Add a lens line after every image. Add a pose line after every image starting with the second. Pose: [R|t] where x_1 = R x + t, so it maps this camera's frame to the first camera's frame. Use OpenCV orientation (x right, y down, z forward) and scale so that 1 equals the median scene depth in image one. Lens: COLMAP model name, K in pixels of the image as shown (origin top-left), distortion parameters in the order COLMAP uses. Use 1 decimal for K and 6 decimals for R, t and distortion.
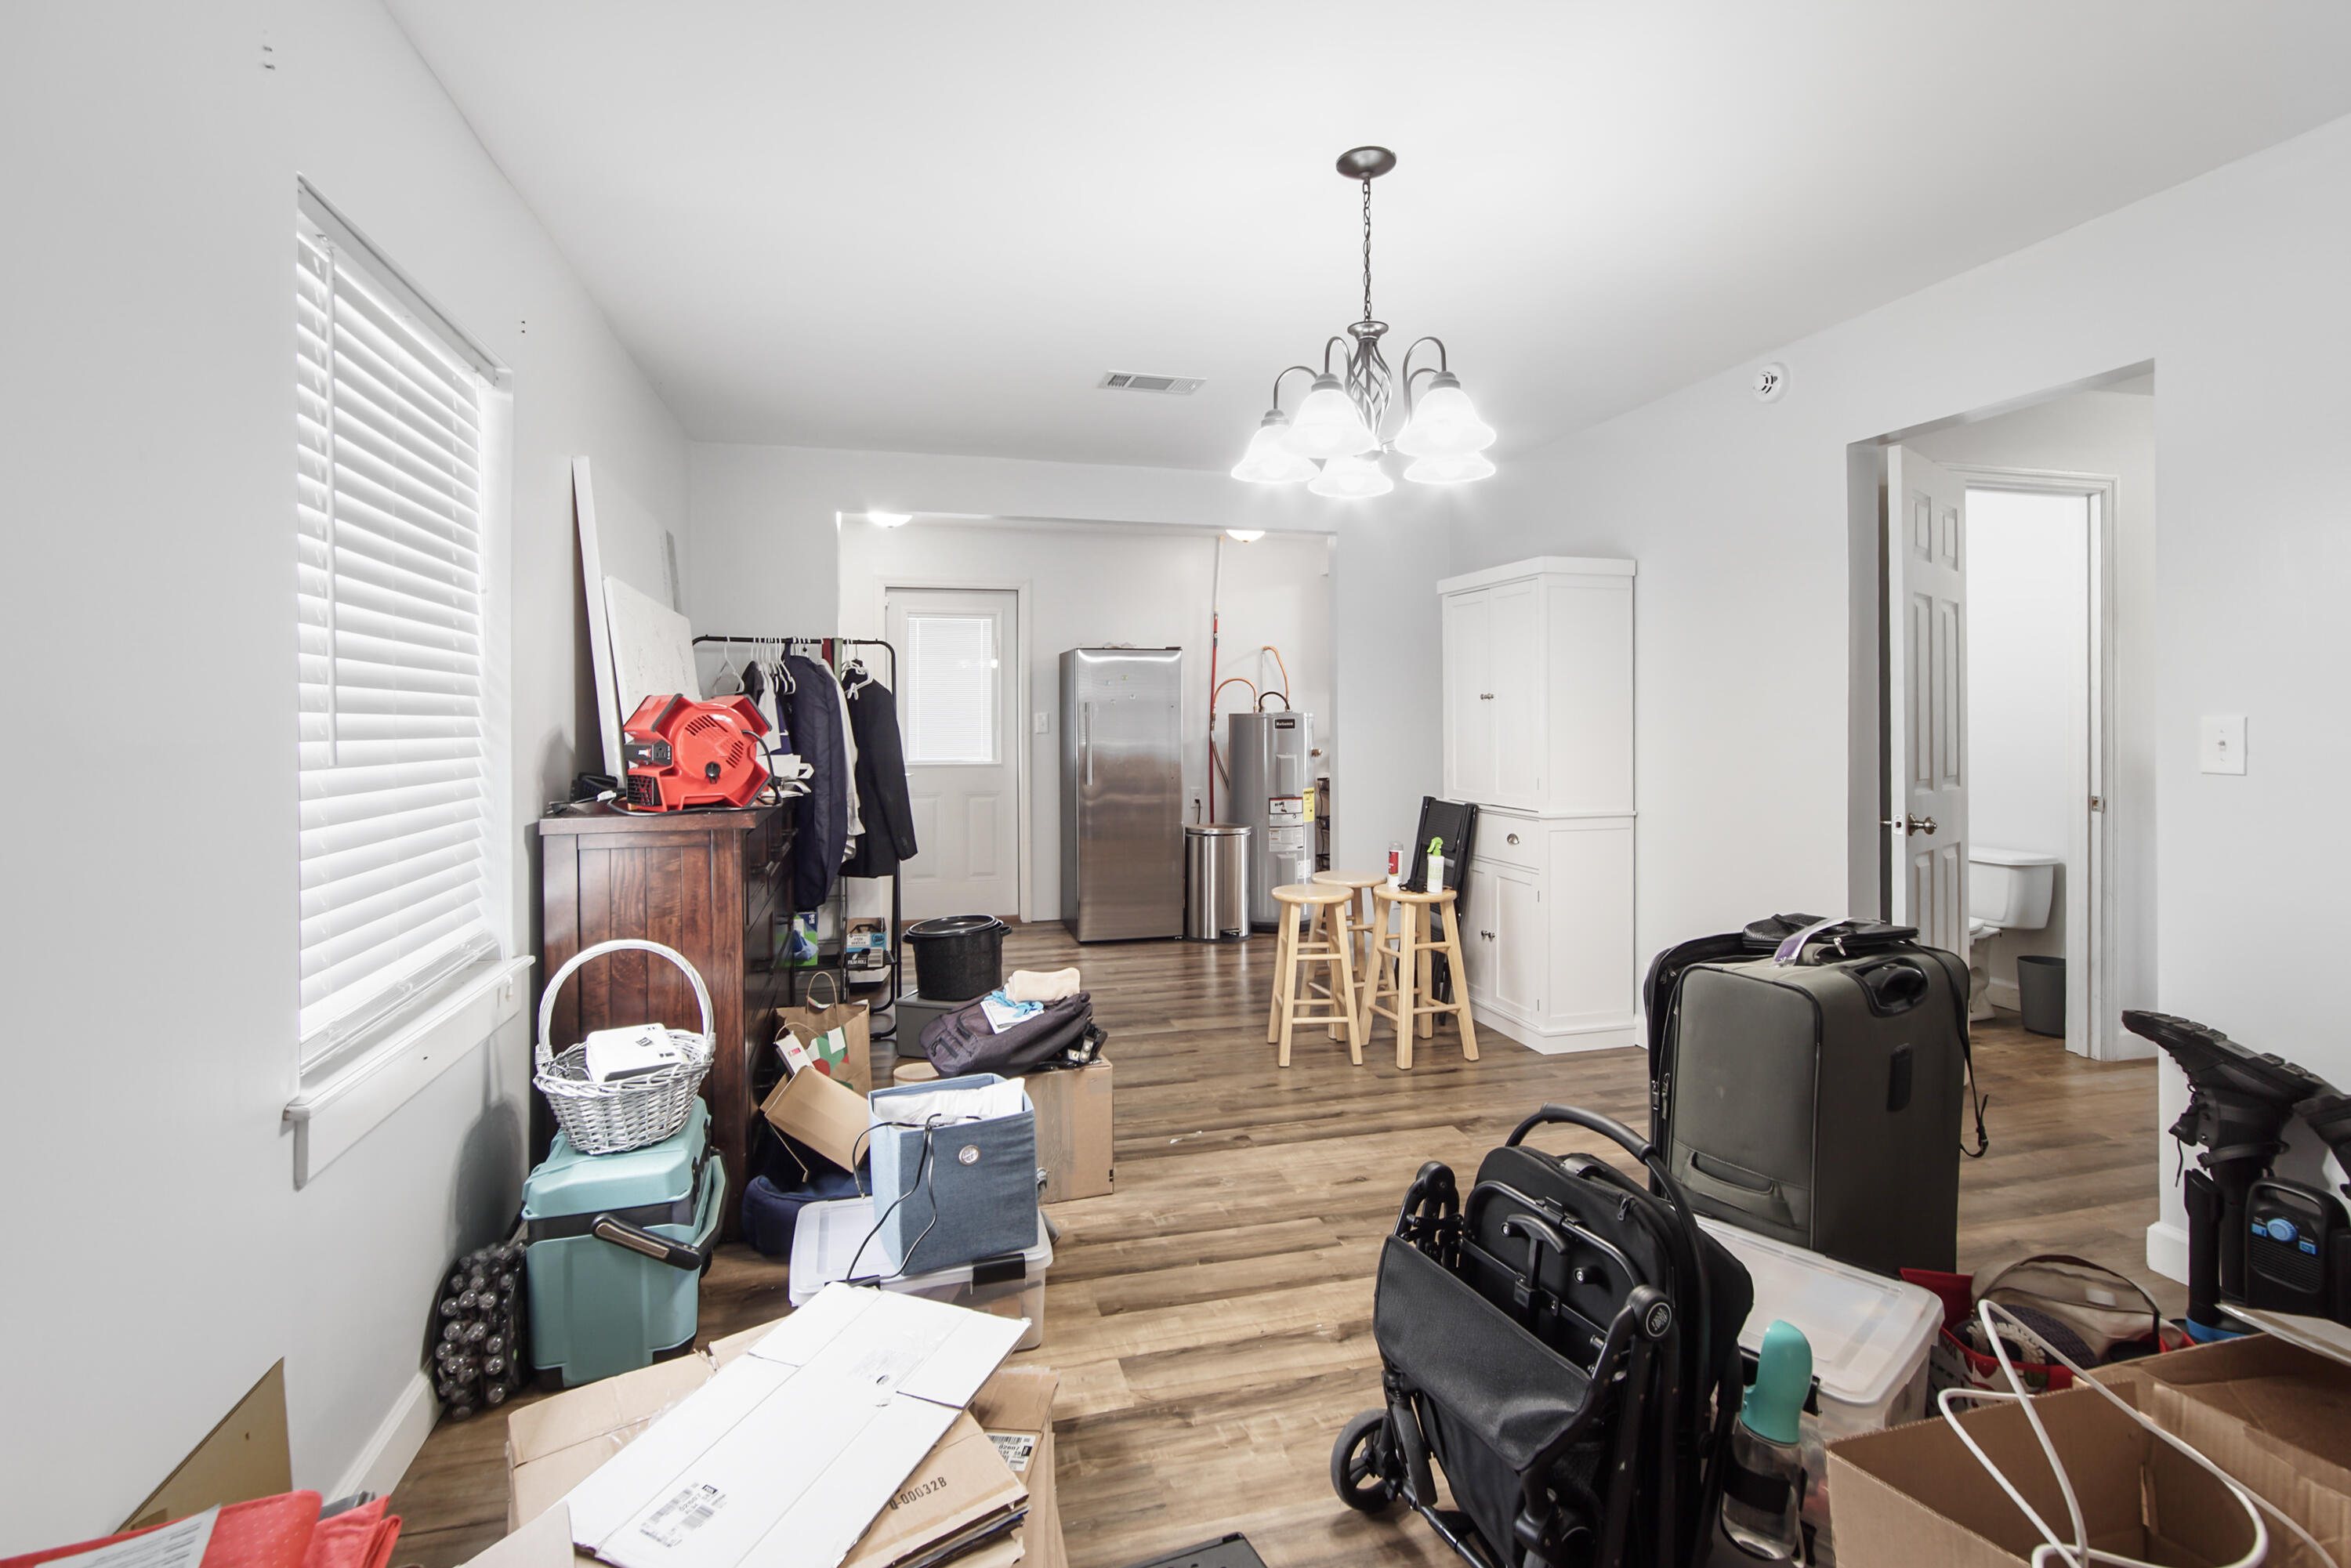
lens RADIAL K [[1070.5, 0, 1169.8], [0, 1070.5, 764.7], [0, 0, 1]] dist [-0.009417, 0.000918]
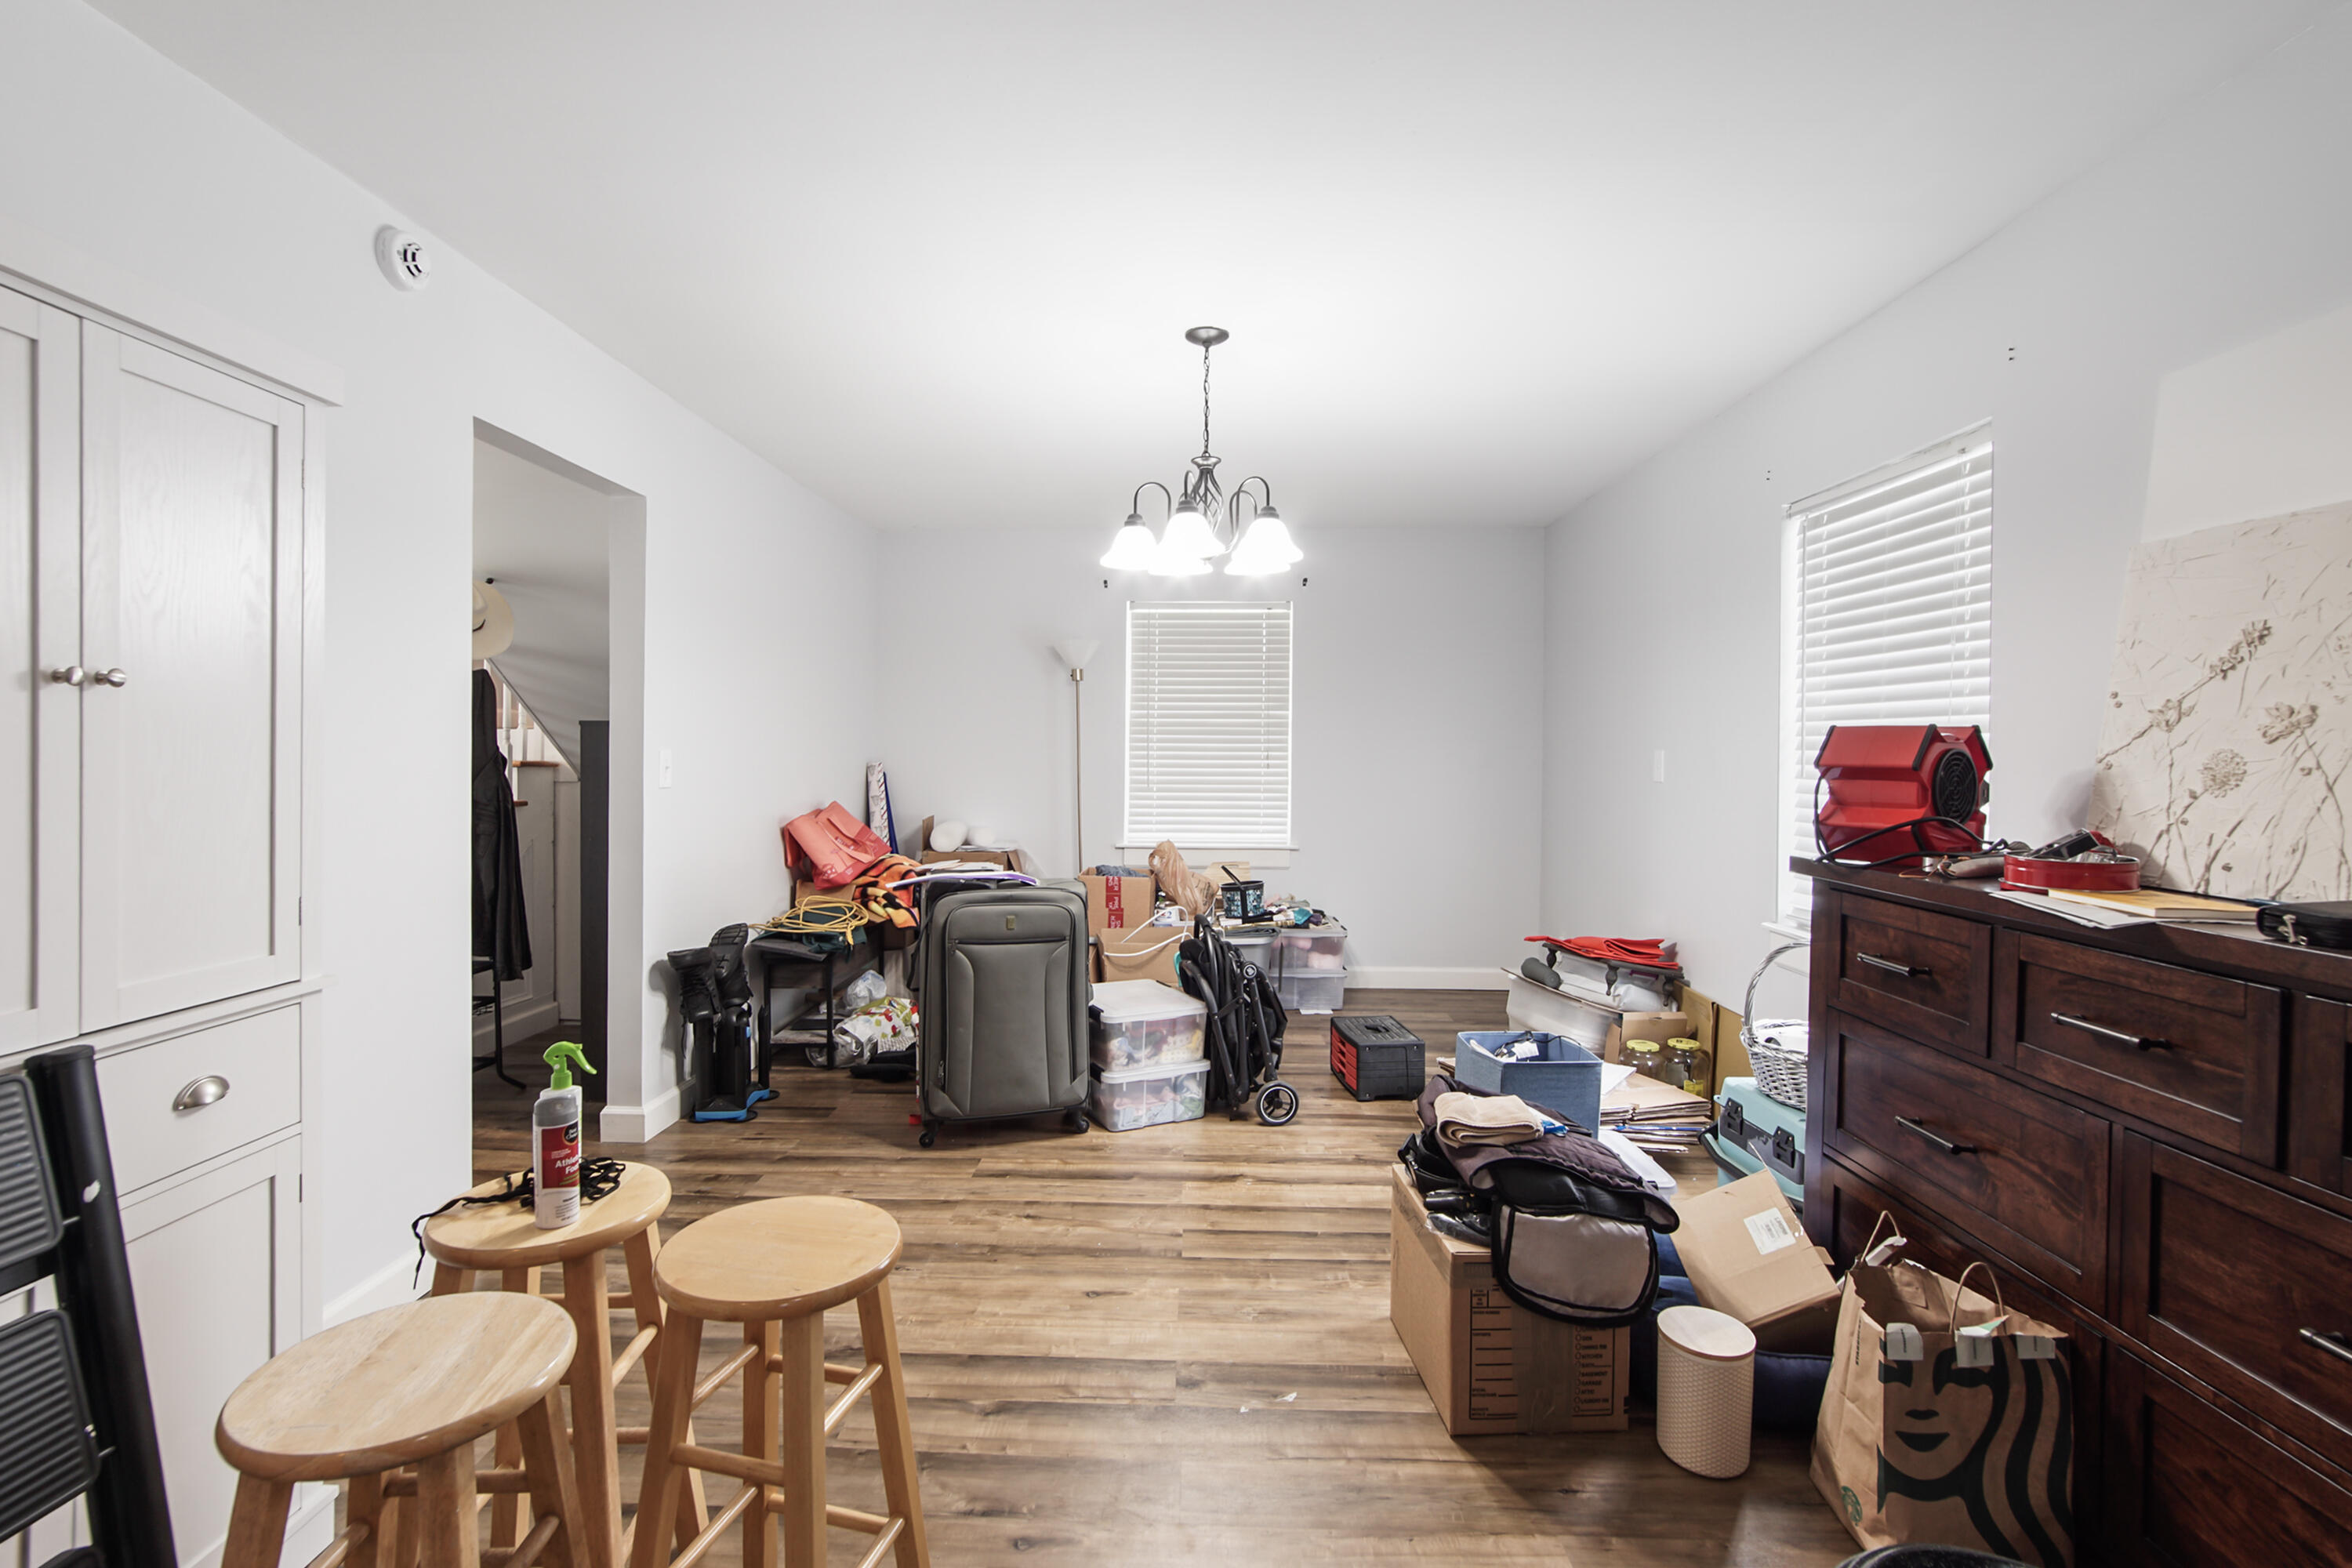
lens RADIAL K [[1071.0, 0, 1170.3], [0, 1071.0, 764.7], [0, 0, 1]] dist [-0.009417, 0.000918]
pose [[-0.959101, -0.006431, 0.282992, -0.133651], [0.007353, 0.998839, 0.047619, -0.080874], [-0.282969, 0.047752, -0.957940, 2.016748]]
